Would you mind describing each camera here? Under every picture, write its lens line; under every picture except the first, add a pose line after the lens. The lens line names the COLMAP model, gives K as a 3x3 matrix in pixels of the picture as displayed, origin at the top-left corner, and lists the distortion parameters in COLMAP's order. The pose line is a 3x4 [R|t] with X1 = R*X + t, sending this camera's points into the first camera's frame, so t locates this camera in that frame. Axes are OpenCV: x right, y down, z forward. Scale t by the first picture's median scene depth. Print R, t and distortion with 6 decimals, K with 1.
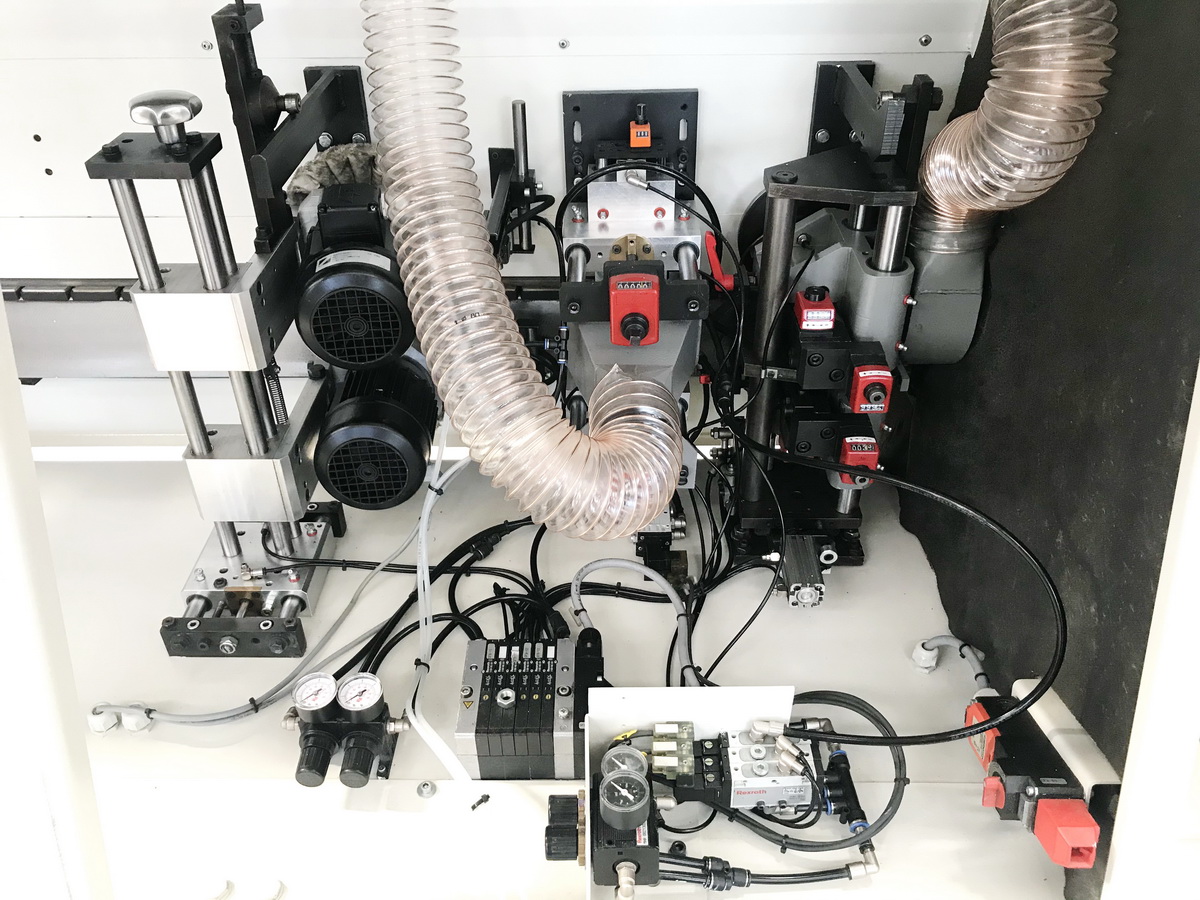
lens RADIAL K [[1003.6, 0, 600.0], [0, 1003.6, 450.0], [0, 0, 1]] dist [0.005387, -0.001622]
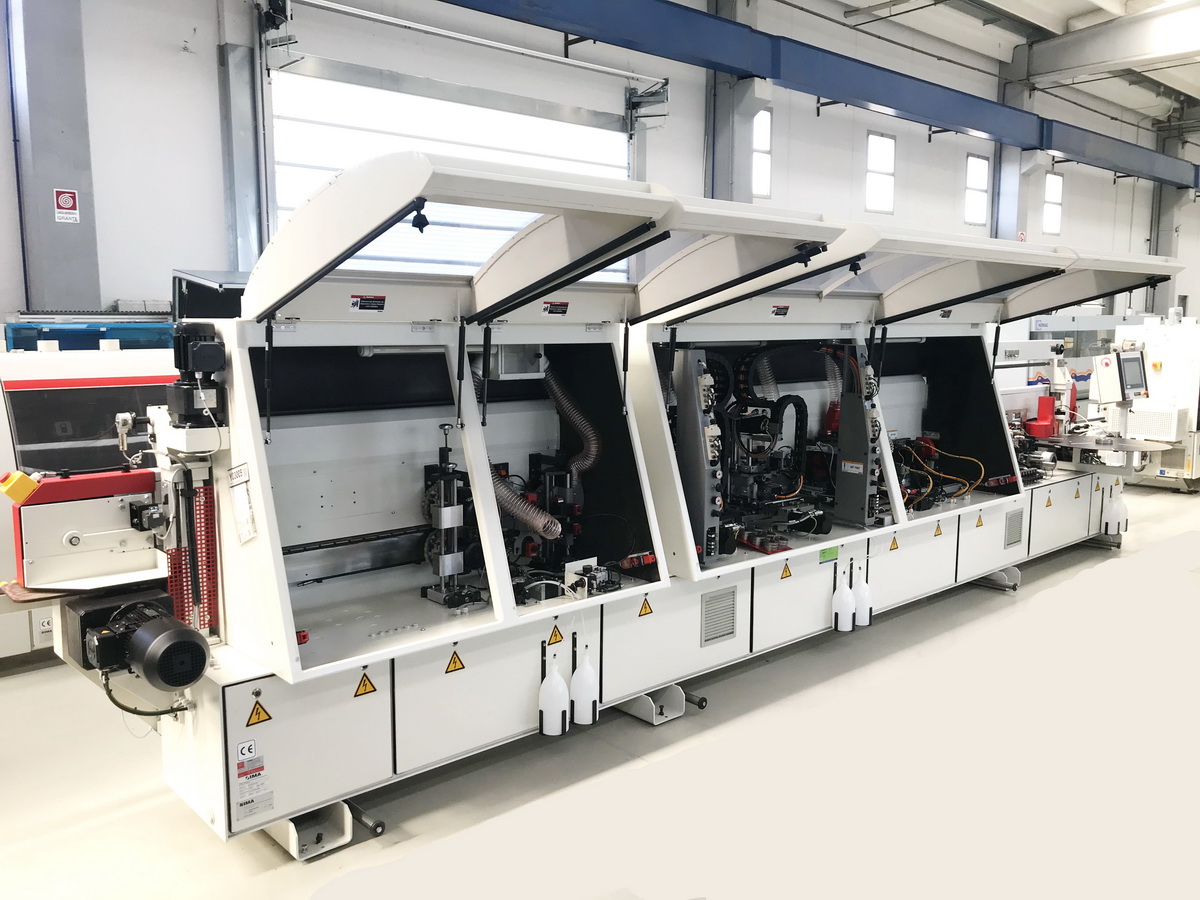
lens RADIAL K [[981.9, 0, 596.4], [0, 981.9, 443.7], [0, 0, 1]] dist [0.054599, -0.074698]
pose [[0.736548, -0.068683, 0.672889, -2.461108], [0.380870, 0.864235, -0.328689, 1.091546], [-0.558958, 0.498379, 0.662710, -2.010935]]
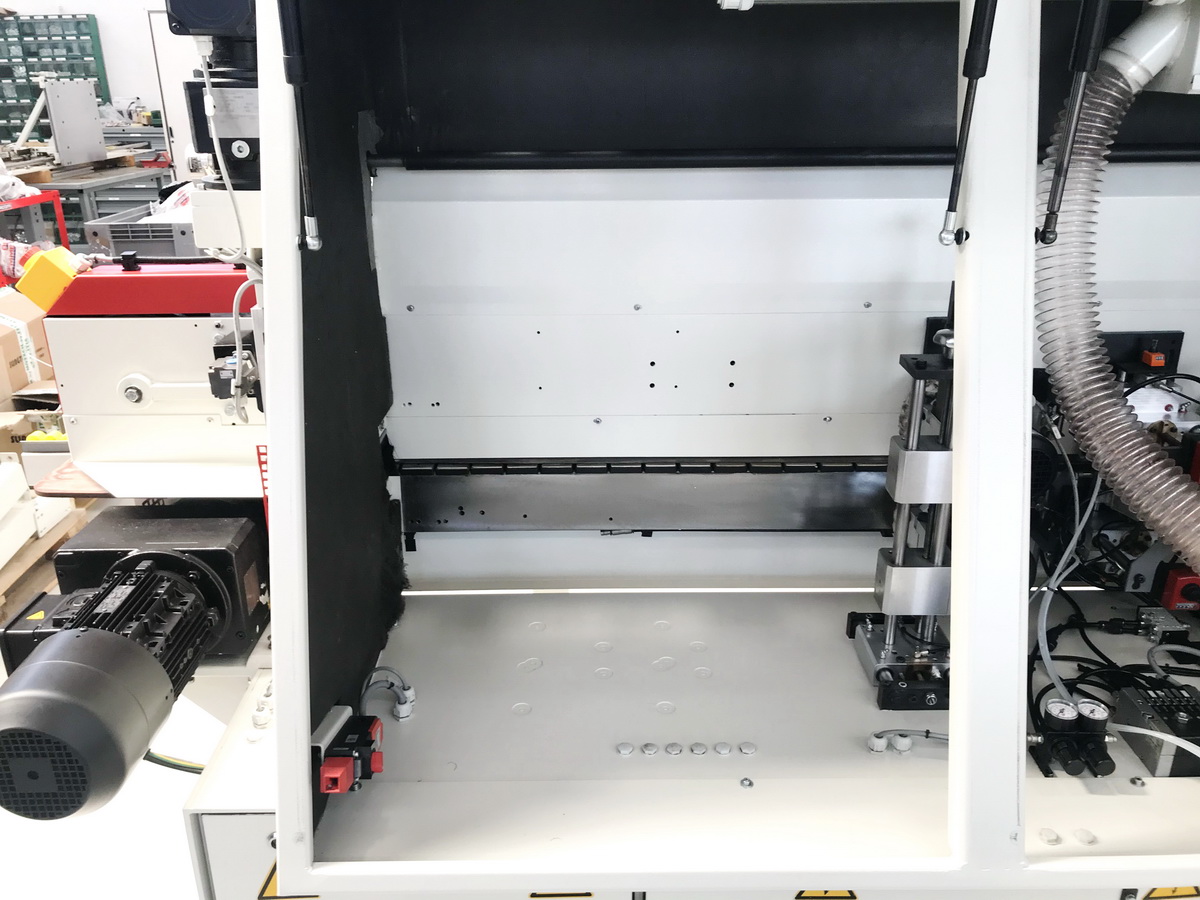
lens RADIAL K [[976.8, 0, 600.0], [0, 976.8, 450.0], [0, 0, 1]] dist [-0.001964, 0.007588]
pose [[0.999930, -0.000719, 0.011790, -0.856635], [0.003475, 0.971884, -0.235433, 0.176700], [-0.011289, 0.235458, 0.971819, -0.423503]]
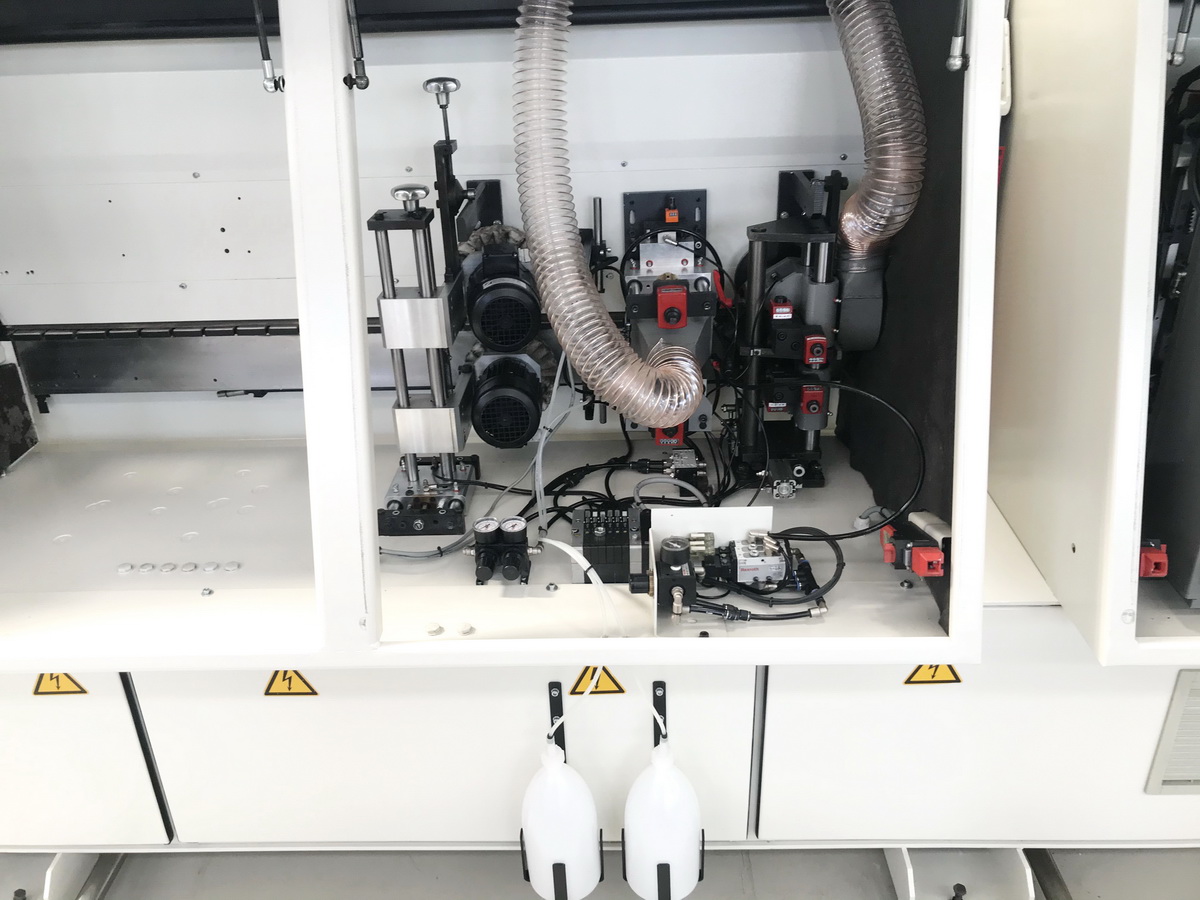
lens RADIAL K [[981.9, 0, 596.4], [0, 981.9, 443.7], [0, 0, 1]] dist [0.054599, -0.074698]
pose [[0.999658, -0.014061, -0.022064, -0.054414], [0.010232, 0.986254, -0.164918, 0.328349], [0.024080, 0.164635, 0.986061, -0.543476]]
